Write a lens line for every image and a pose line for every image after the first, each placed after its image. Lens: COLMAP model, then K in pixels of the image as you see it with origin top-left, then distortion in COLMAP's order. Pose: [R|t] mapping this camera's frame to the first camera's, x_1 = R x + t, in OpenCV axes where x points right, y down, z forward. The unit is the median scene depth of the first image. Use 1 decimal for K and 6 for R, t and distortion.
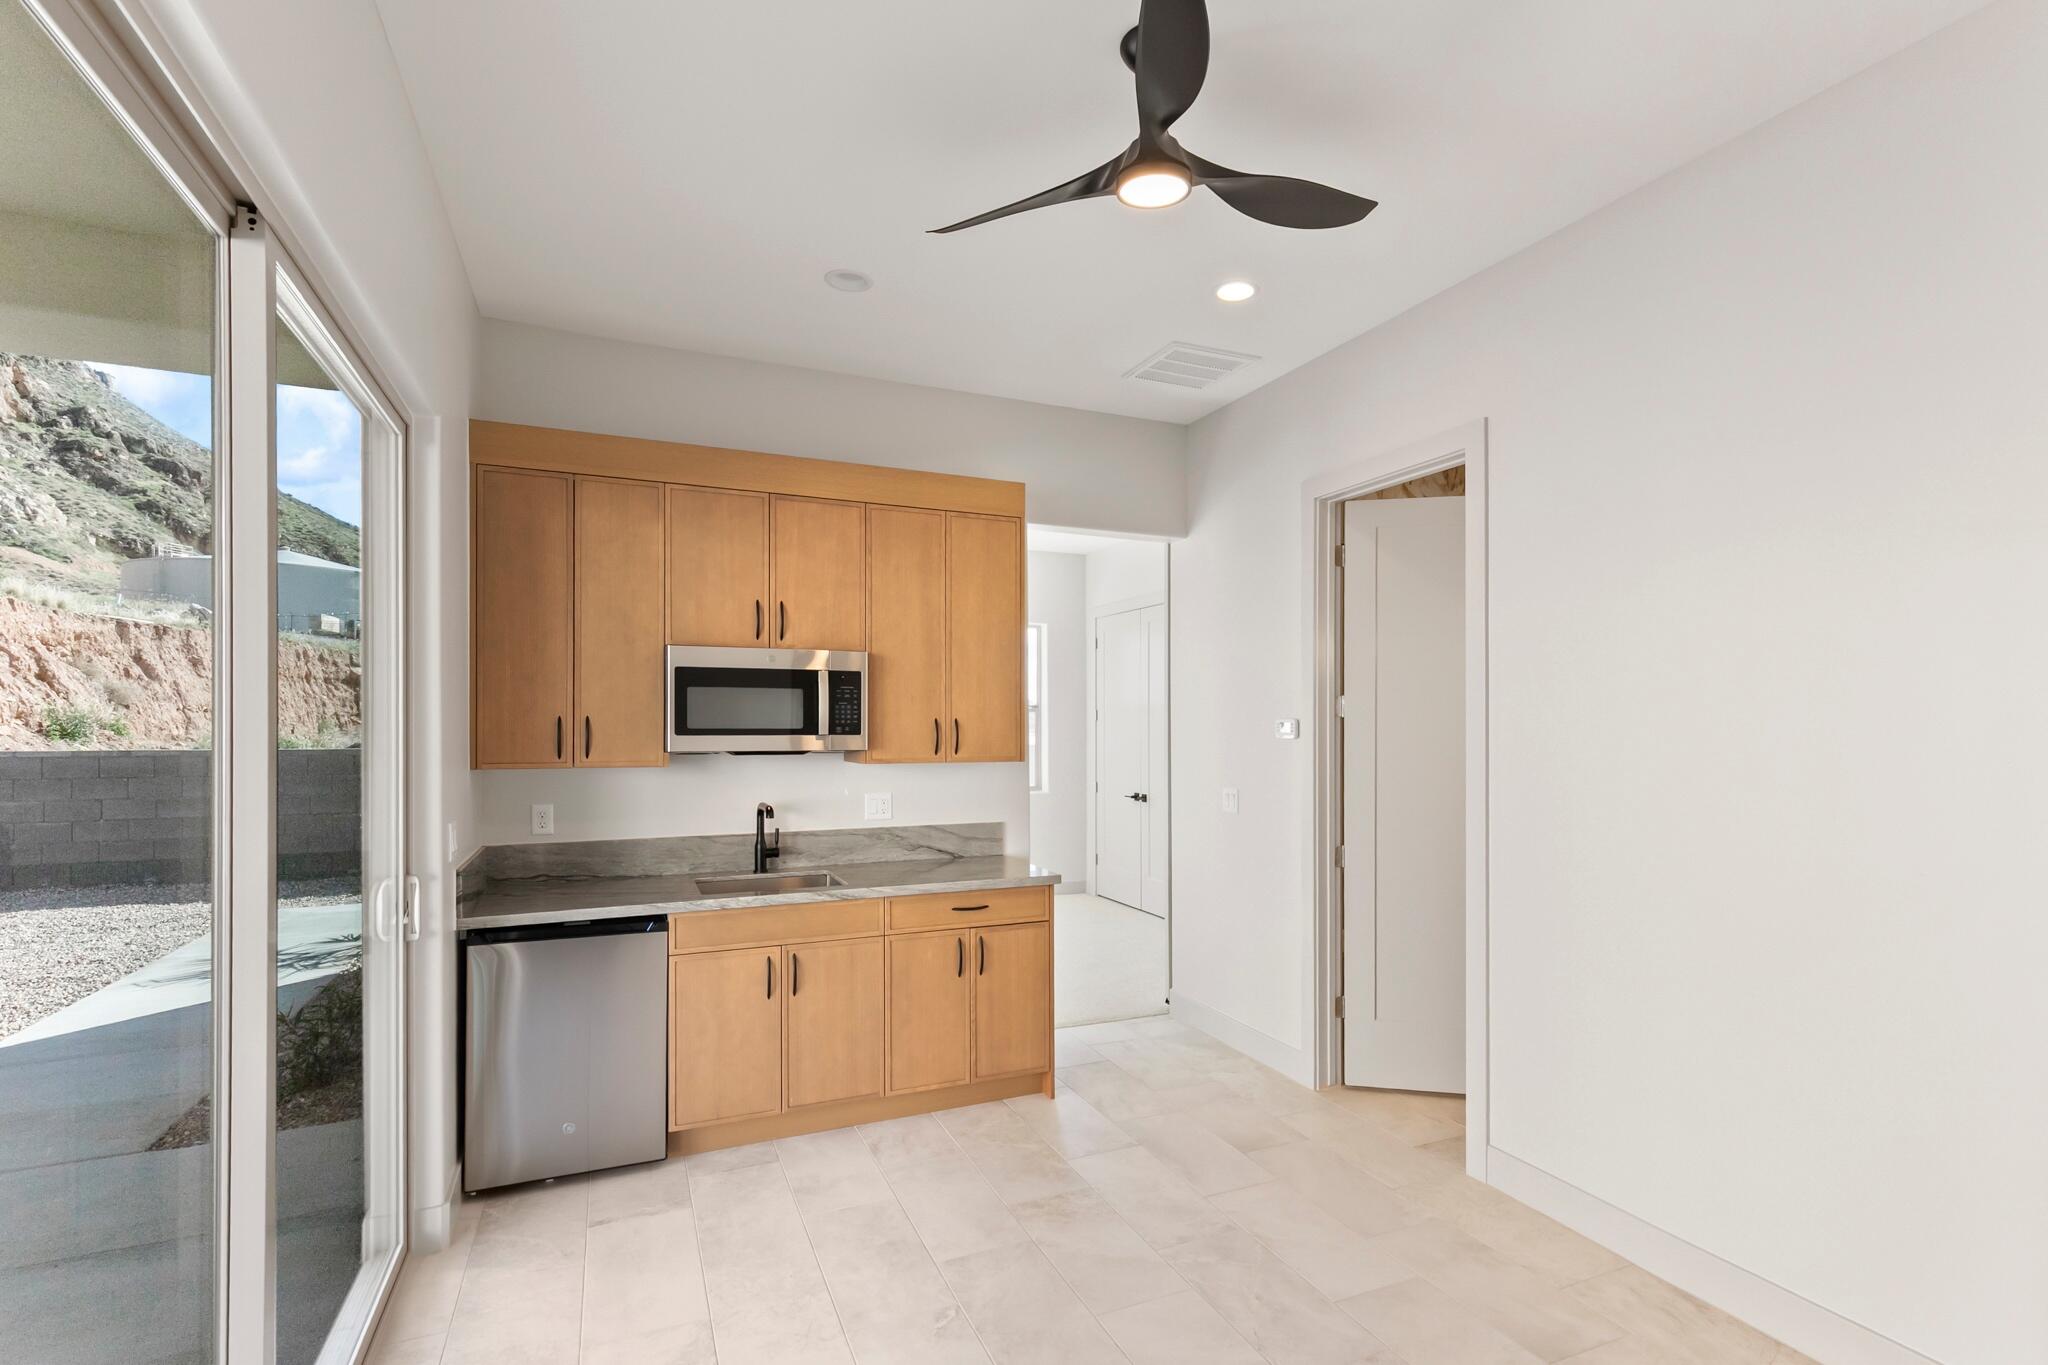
lens RADIAL K [[953.9, 0, 1032.2], [0, 953.9, 691.9], [0, 0, 1]] dist [0.003905, 0.000142]
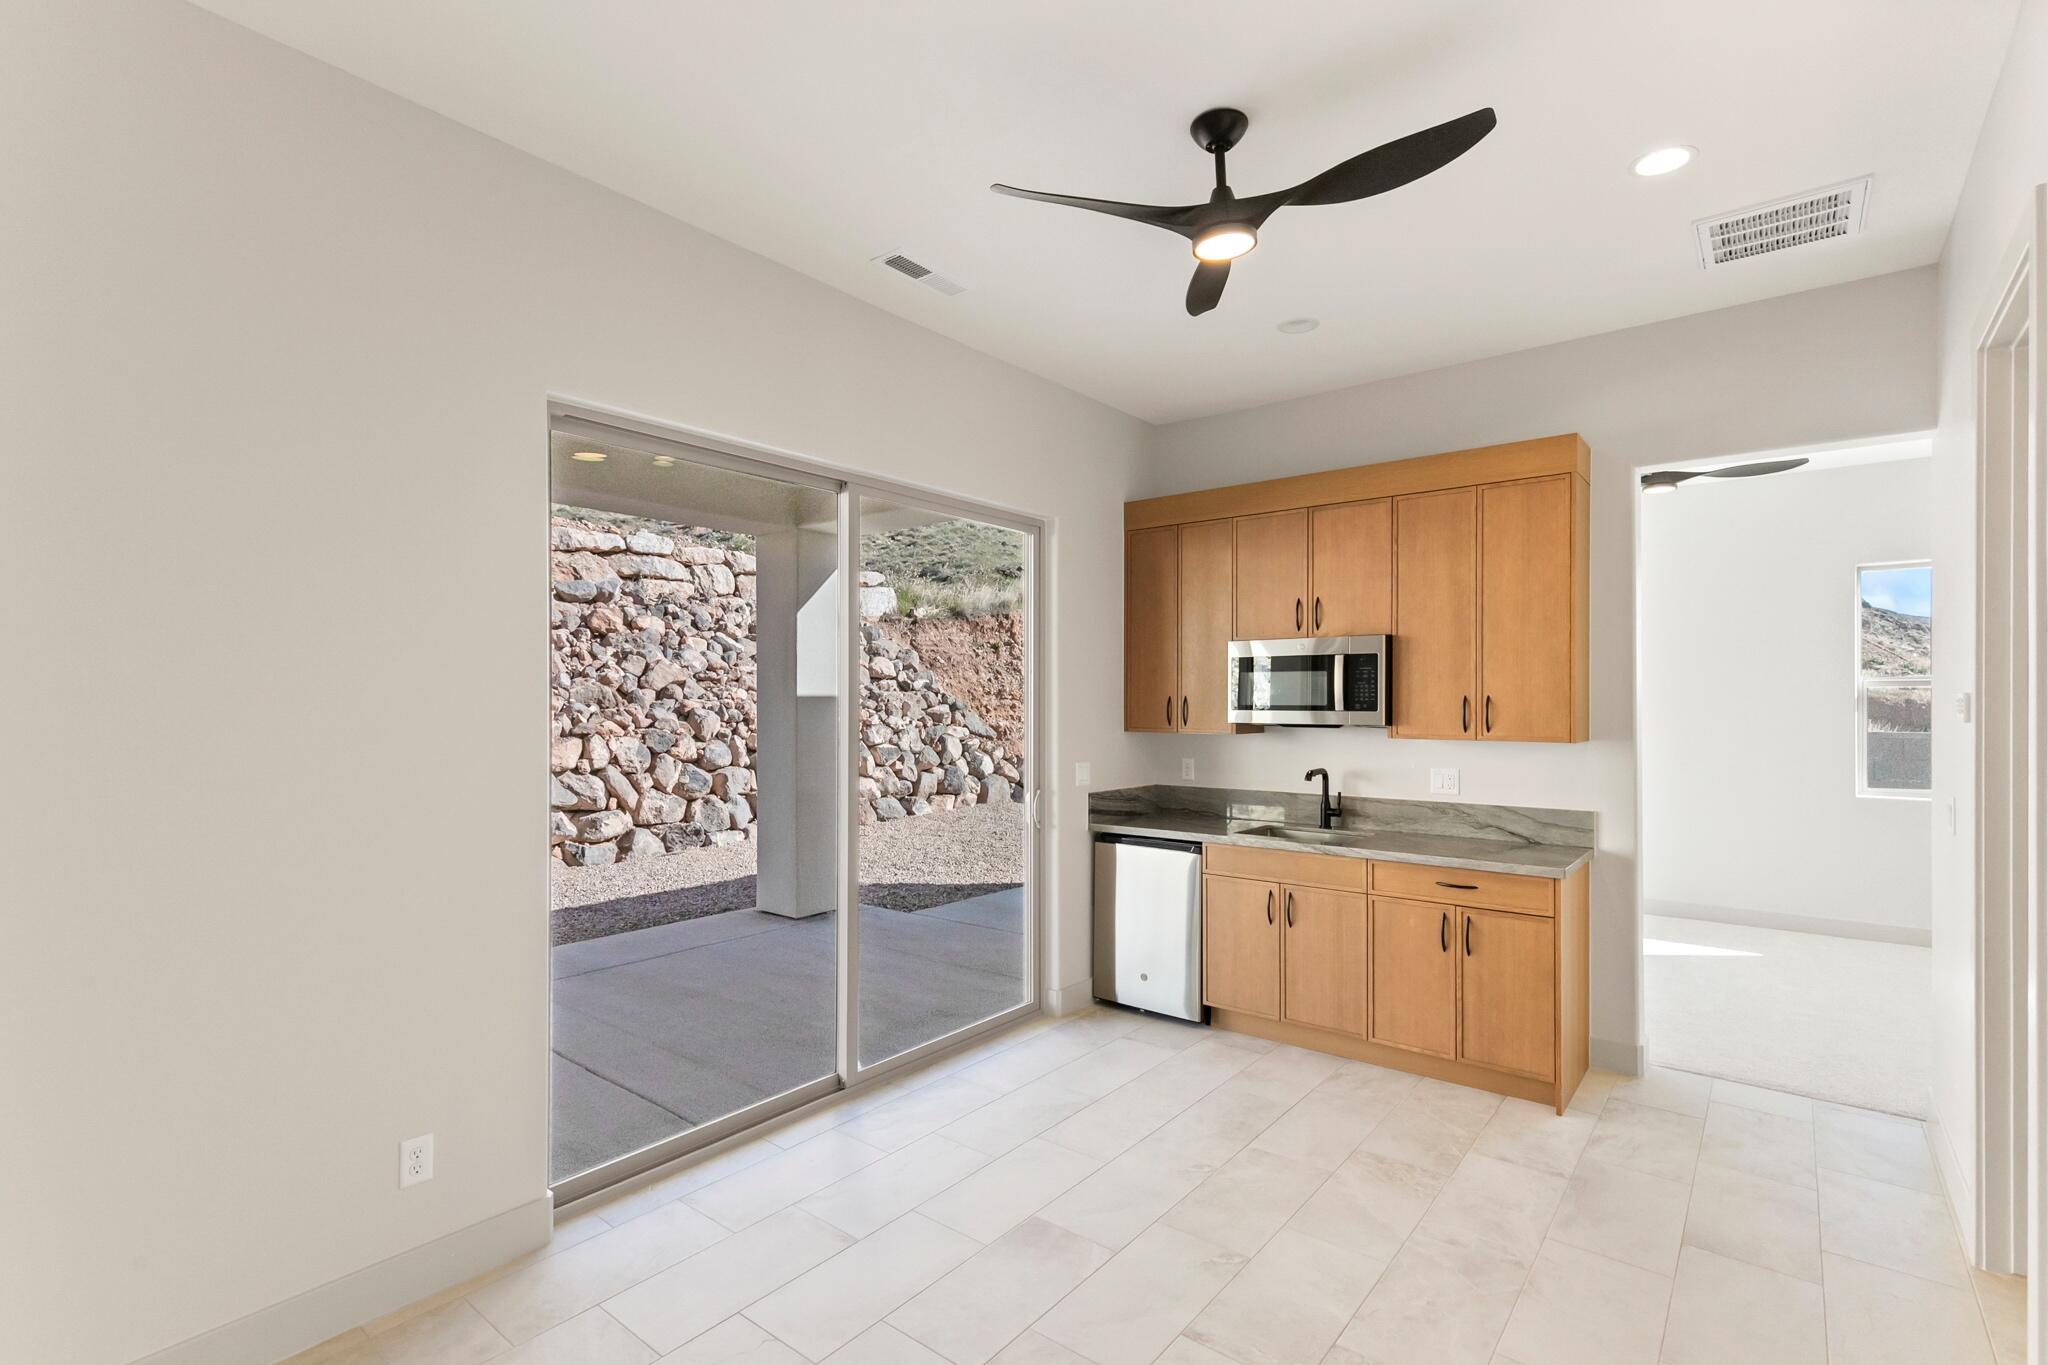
lens RADIAL K [[947.8, 0, 1024.6], [0, 947.8, 654.7], [0, 0, 1]] dist [0.000800, -0.000106]
pose [[0.463674, -0.043602, -0.884932, 0.606123], [0.028543, 0.999005, -0.034268, 0.005875], [0.885546, -0.009370, 0.464458, 0.137819]]
